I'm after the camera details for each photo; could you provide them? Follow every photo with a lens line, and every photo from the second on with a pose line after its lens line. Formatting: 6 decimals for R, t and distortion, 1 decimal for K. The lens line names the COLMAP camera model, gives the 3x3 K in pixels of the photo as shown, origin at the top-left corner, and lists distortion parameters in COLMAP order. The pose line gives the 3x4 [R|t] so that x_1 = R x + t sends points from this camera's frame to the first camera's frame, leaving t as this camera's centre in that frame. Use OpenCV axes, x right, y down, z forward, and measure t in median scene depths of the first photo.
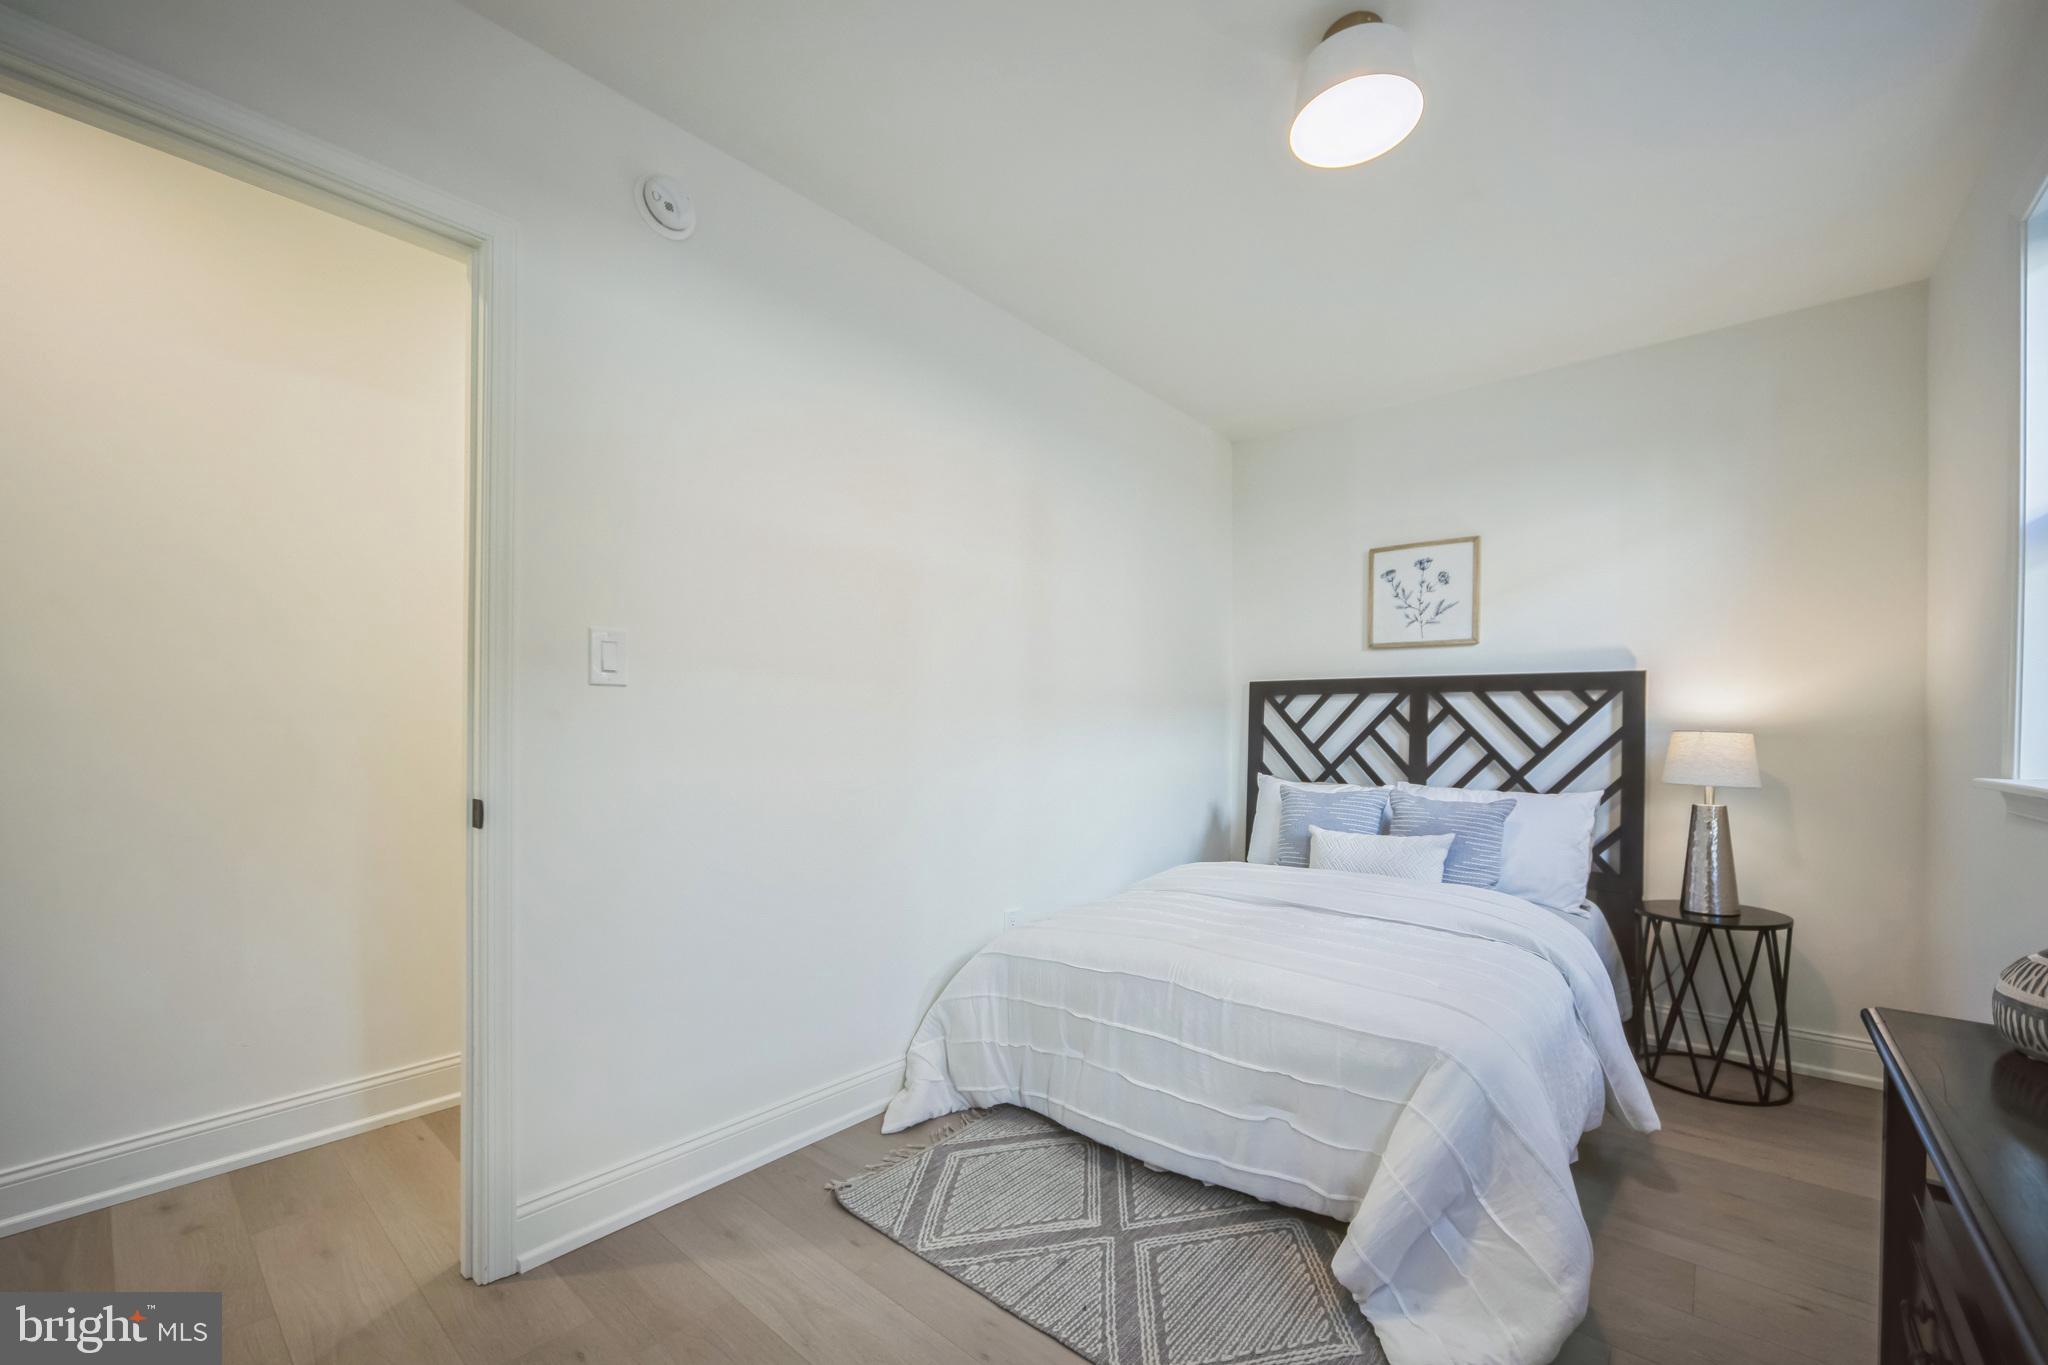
lens RADIAL K [[832.1, 0, 1023.7], [0, 832.1, 723.7], [0, 0, 1]] dist [-0.009877, 0.000103]
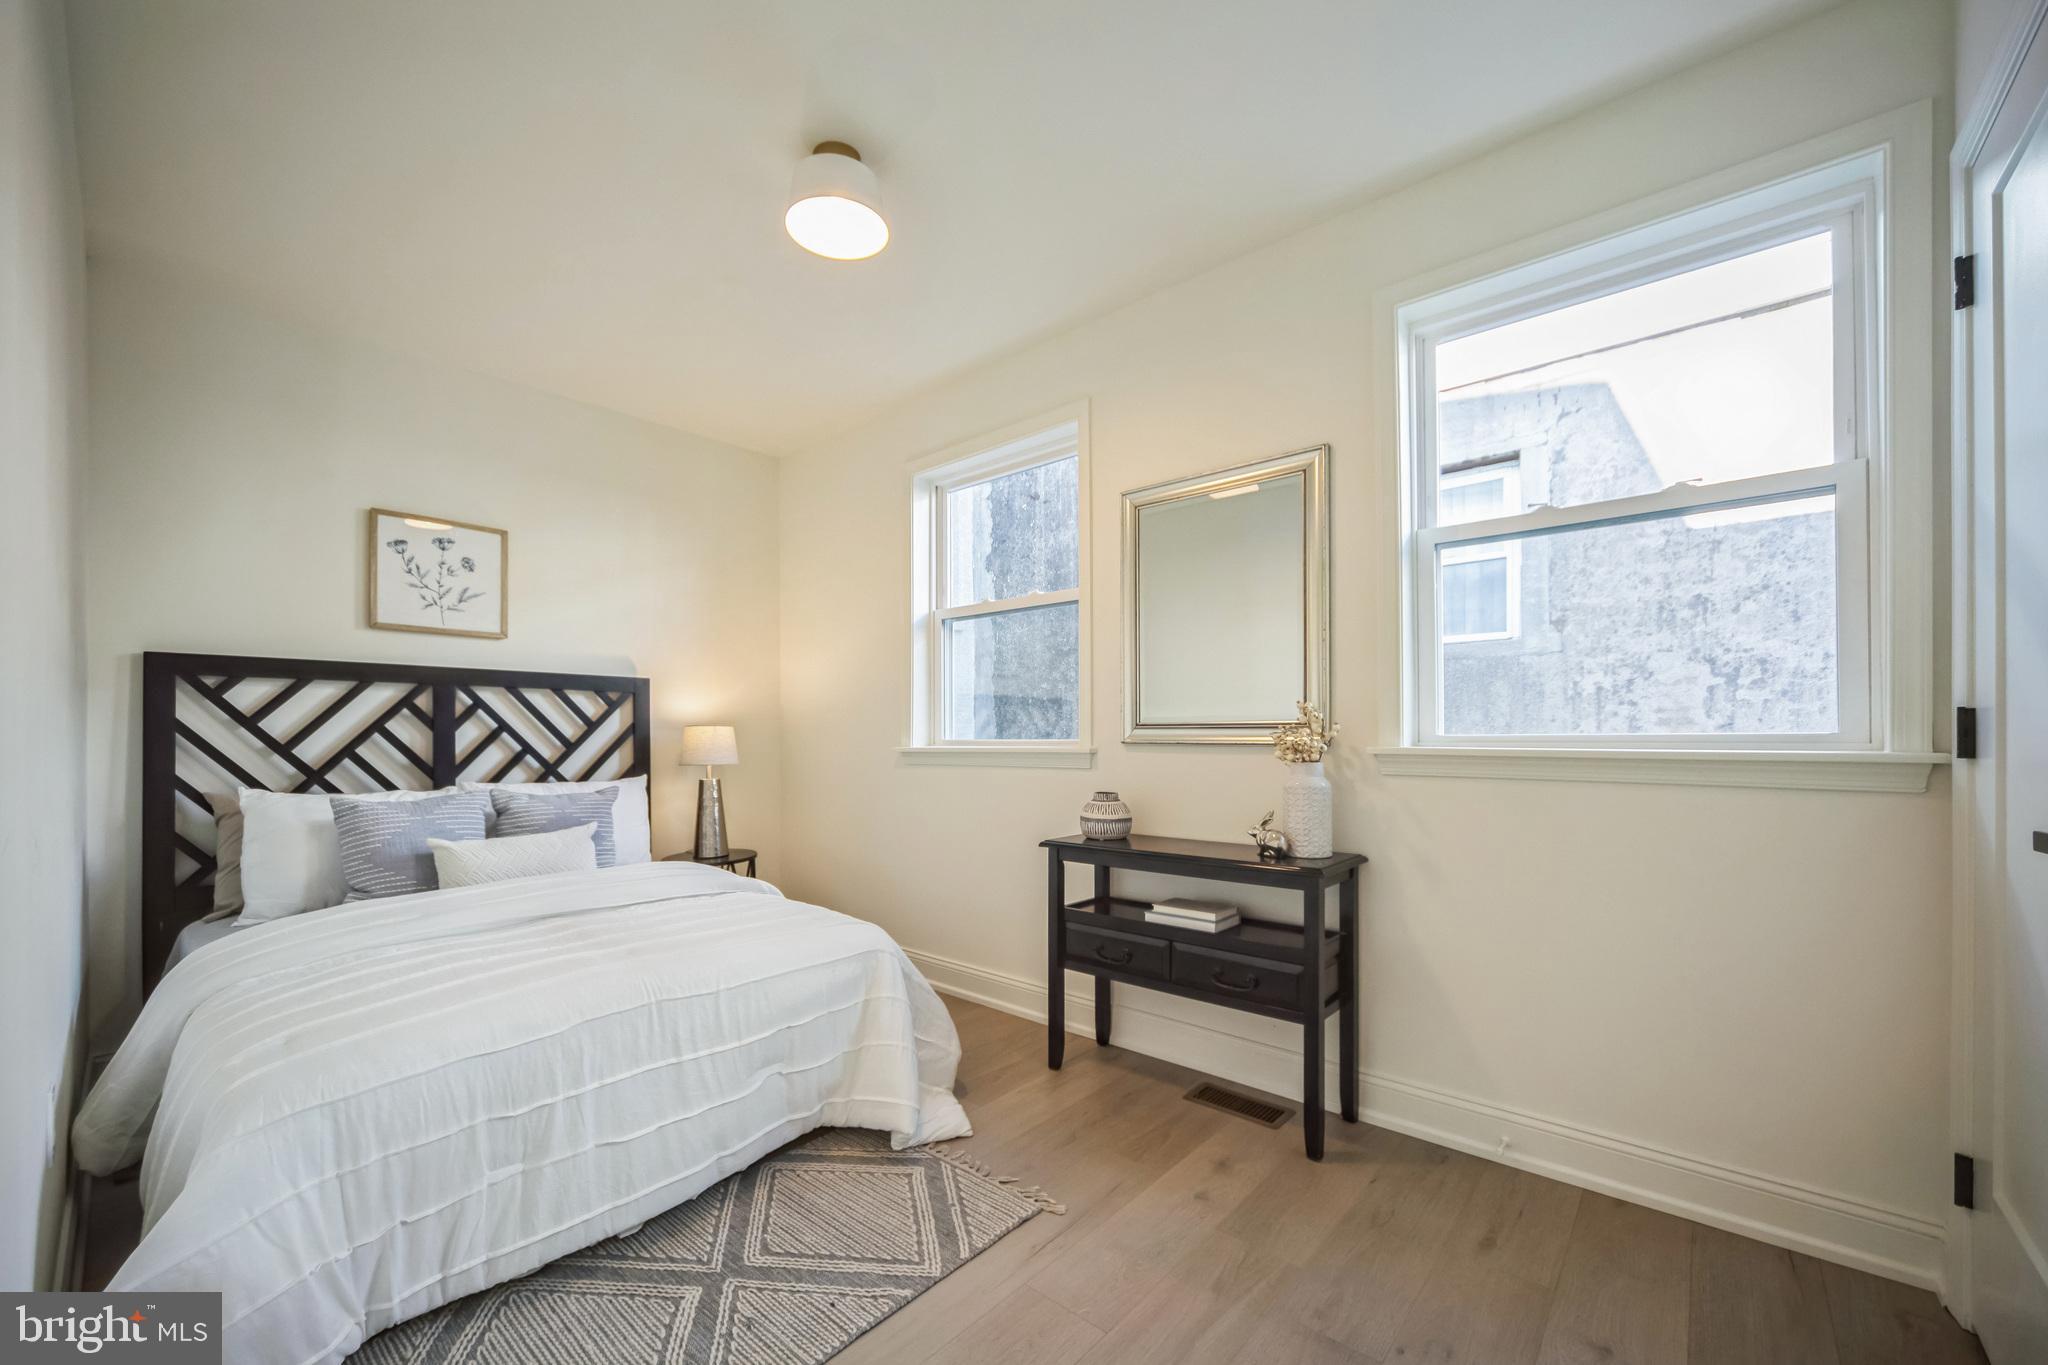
lens RADIAL K [[809.7, 0, 1023.4], [0, 809.7, 738.2], [0, 0, 1]] dist [-0.010834, 0.000119]
pose [[-0.006813, -0.007968, 0.999945, -0.425769], [-0.000111, 0.999968, 0.007968, 0.015003], [-0.999977, -0.000057, -0.006813, 0.384216]]
